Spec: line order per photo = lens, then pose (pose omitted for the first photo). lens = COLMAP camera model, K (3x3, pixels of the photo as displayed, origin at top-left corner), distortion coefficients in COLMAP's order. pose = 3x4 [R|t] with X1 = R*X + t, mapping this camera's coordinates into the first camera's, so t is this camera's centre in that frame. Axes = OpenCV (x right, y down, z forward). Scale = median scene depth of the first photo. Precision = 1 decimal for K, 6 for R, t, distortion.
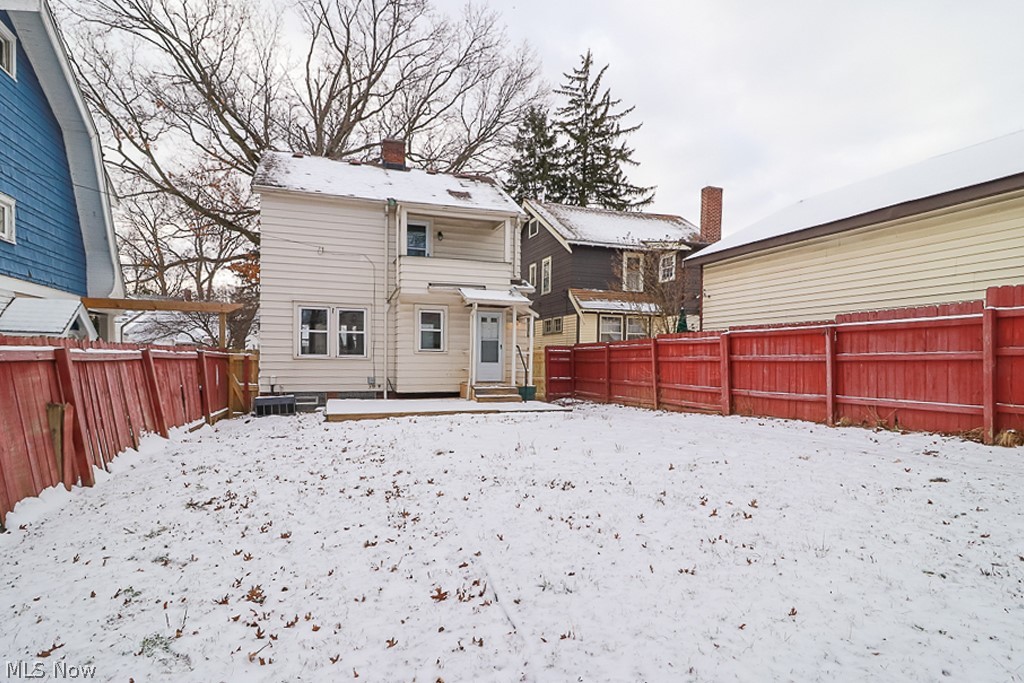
lens RADIAL K [[490.2, 0, 509.5], [0, 490.2, 349.6], [0, 0, 1]] dist [-0.004070, 0.000076]
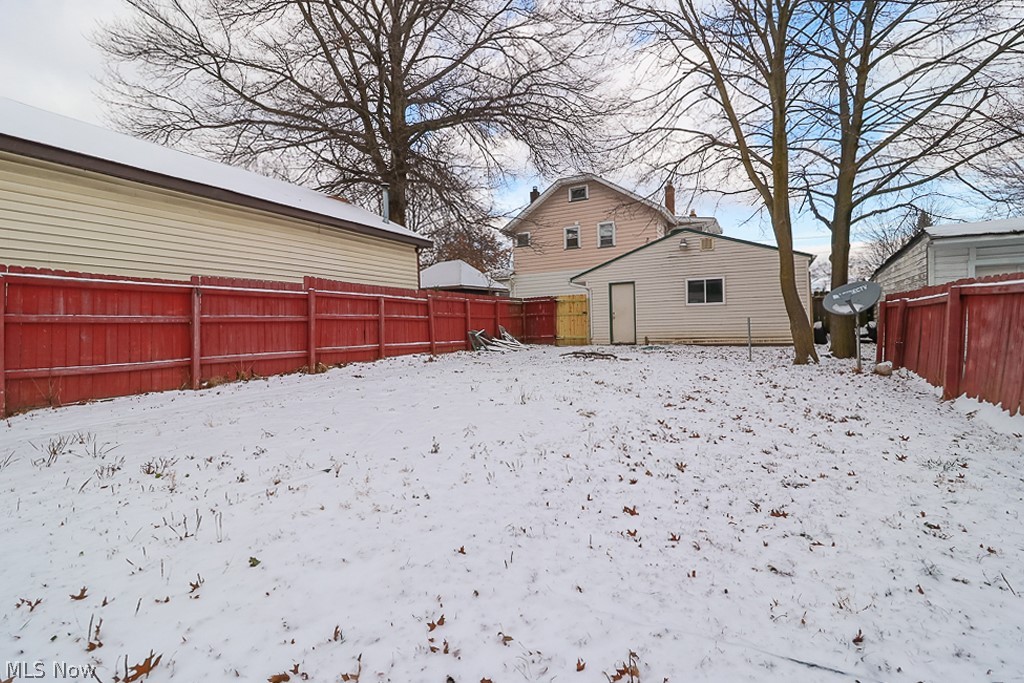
lens RADIAL K [[490.2, 0, 509.7], [0, 490.2, 336.7], [0, 0, 1]] dist [-0.004070, 0.000076]
pose [[-0.658210, -0.002507, 0.752830, -0.547450], [0.002771, 0.999980, 0.005752, 0.052665], [-0.752829, 0.005872, -0.658190, 1.289331]]
